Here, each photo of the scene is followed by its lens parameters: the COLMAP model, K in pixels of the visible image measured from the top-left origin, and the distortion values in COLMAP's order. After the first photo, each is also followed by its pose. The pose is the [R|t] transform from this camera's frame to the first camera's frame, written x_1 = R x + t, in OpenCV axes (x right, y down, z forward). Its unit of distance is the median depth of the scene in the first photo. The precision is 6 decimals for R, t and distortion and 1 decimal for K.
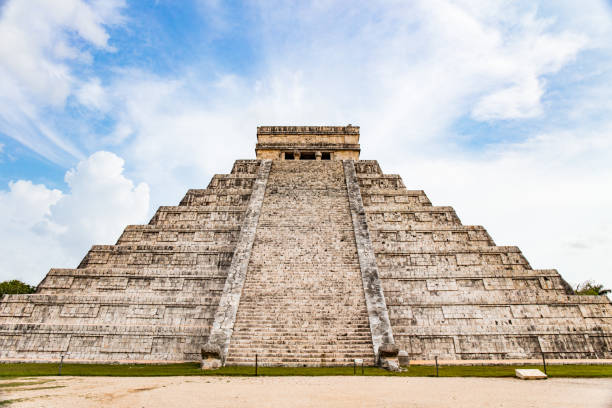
lens RADIAL K [[428.4, 0, 306.0], [0, 428.4, 204.0], [0, 0, 1]] dist [-0.099560, 0.087379]
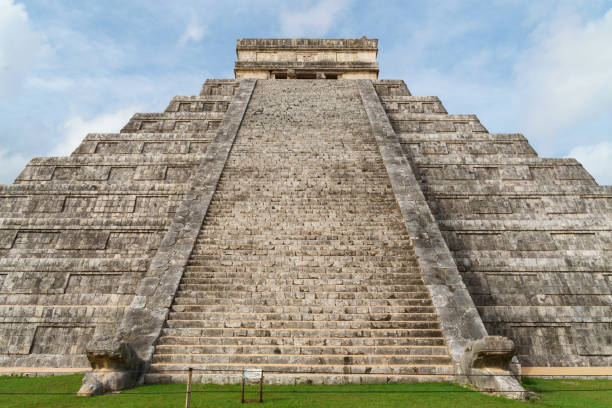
lens RADIAL K [[451.4, 0, 301.4], [0, 451.4, 202.6], [0, 0, 1]] dist [0.001116, 0.001100]
pose [[0.999999, -0.000261, 0.001638, -0.008982], [0.000213, 0.999561, 0.029643, 0.114131], [-0.001645, -0.029642, 0.999559, 0.343714]]
